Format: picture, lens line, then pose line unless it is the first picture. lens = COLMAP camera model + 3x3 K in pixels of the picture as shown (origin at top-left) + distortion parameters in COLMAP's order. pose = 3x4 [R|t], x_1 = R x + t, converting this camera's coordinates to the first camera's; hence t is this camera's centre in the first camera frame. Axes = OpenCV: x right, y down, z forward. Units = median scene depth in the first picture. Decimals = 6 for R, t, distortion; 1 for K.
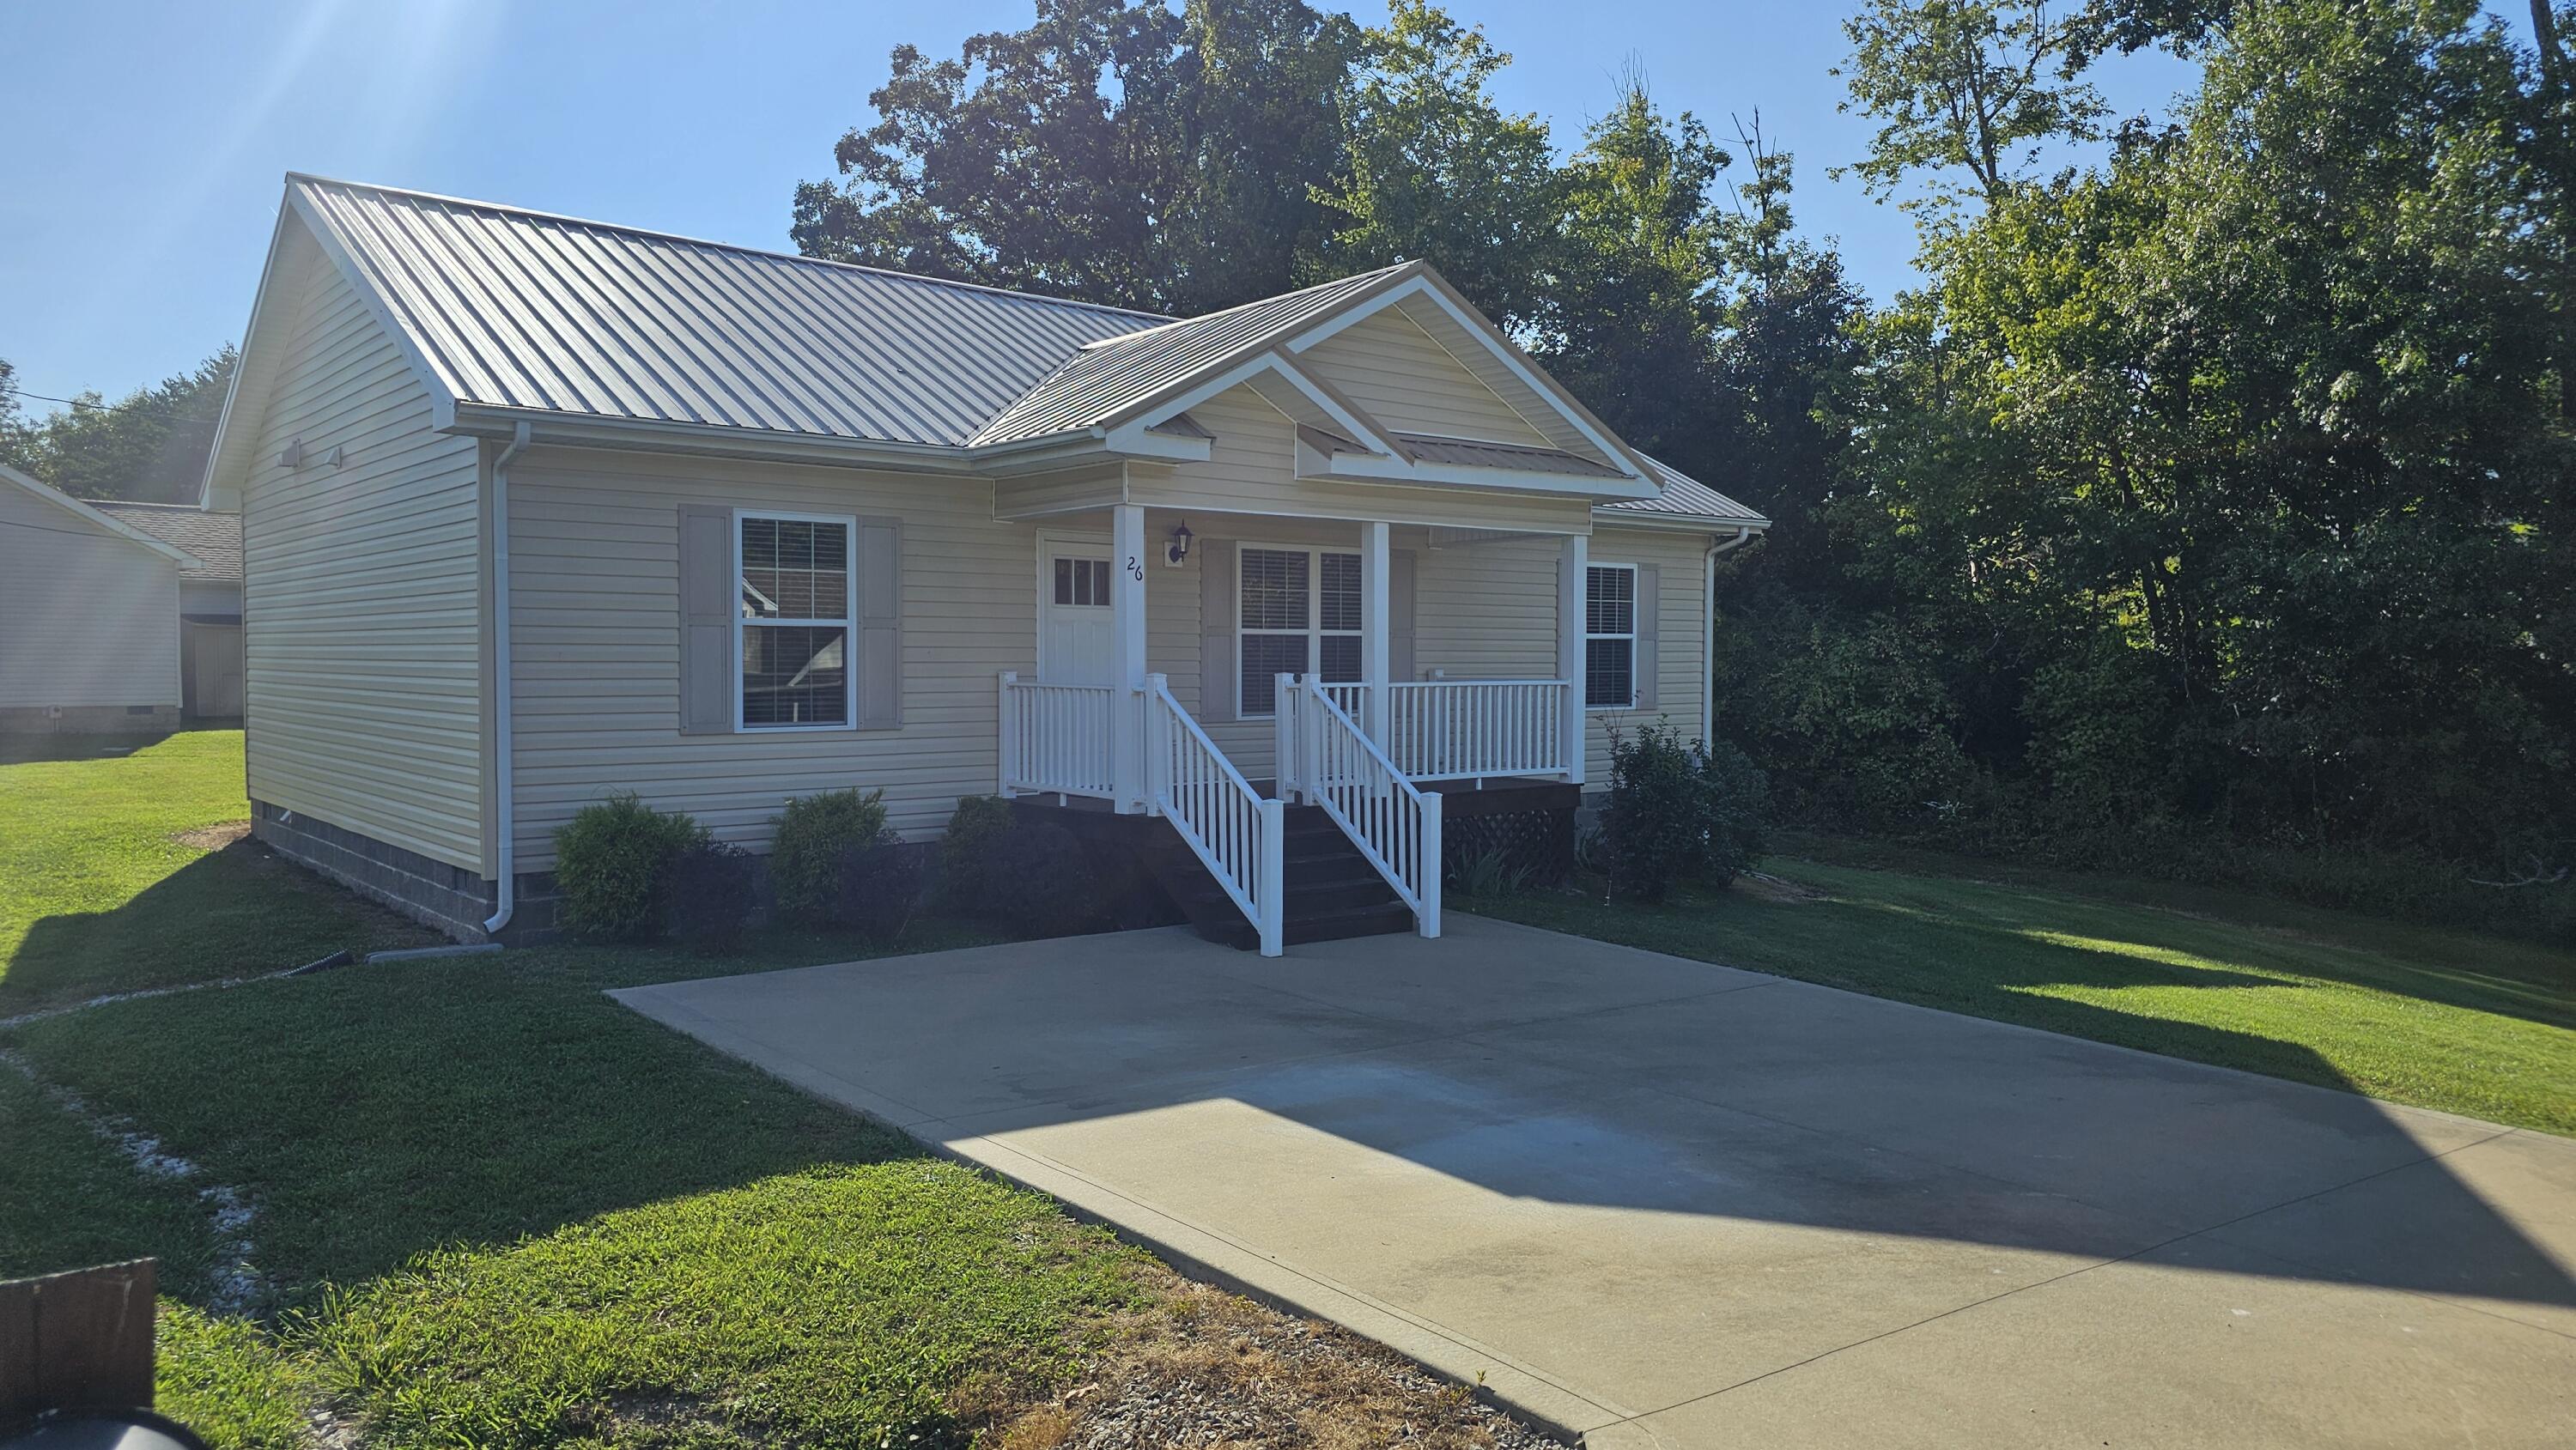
lens RADIAL K [[1732.4, 0, 1289.9], [0, 1732.4, 718.8], [0, 0, 1]] dist [0.064419, -0.057283]
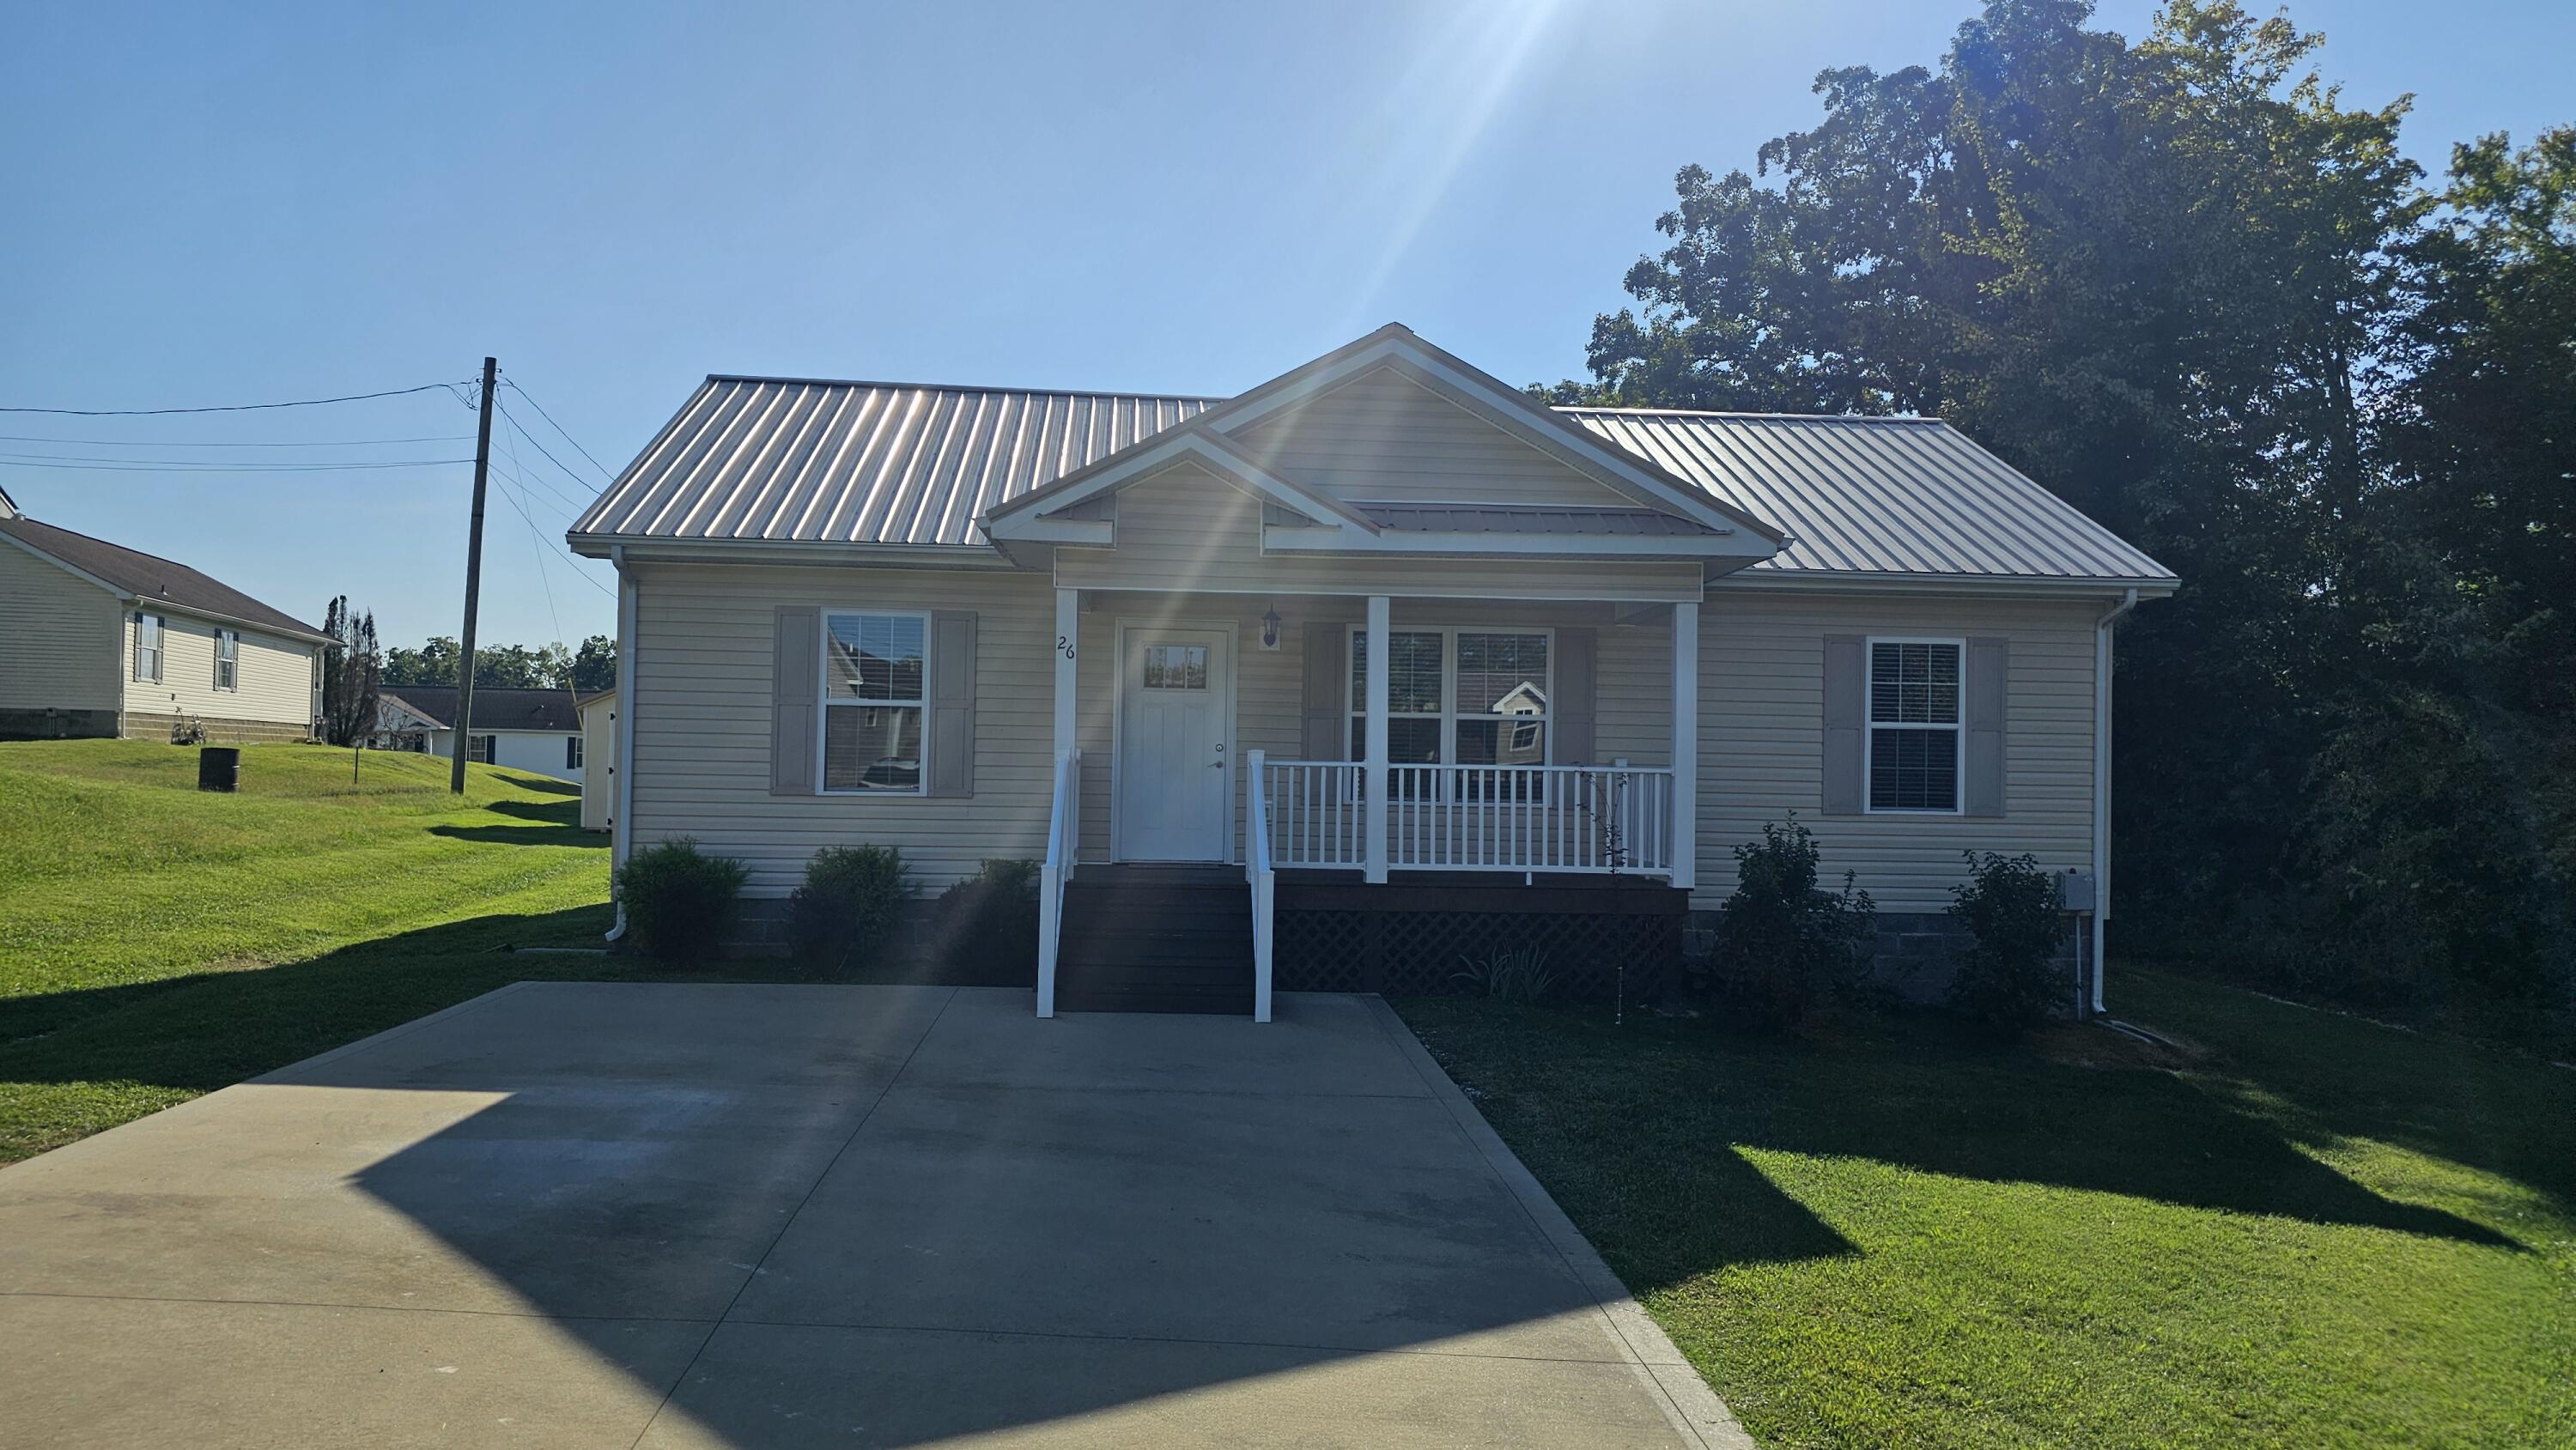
lens RADIAL K [[1732.4, 0, 1282.3], [0, 1732.4, 743.8], [0, 0, 1]] dist [0.064419, -0.057283]
pose [[0.810887, 0.003515, -0.585192, 0.421287], [-0.037512, 0.998238, -0.045983, 0.010703], [0.583999, 0.059239, 0.809590, 0.144616]]
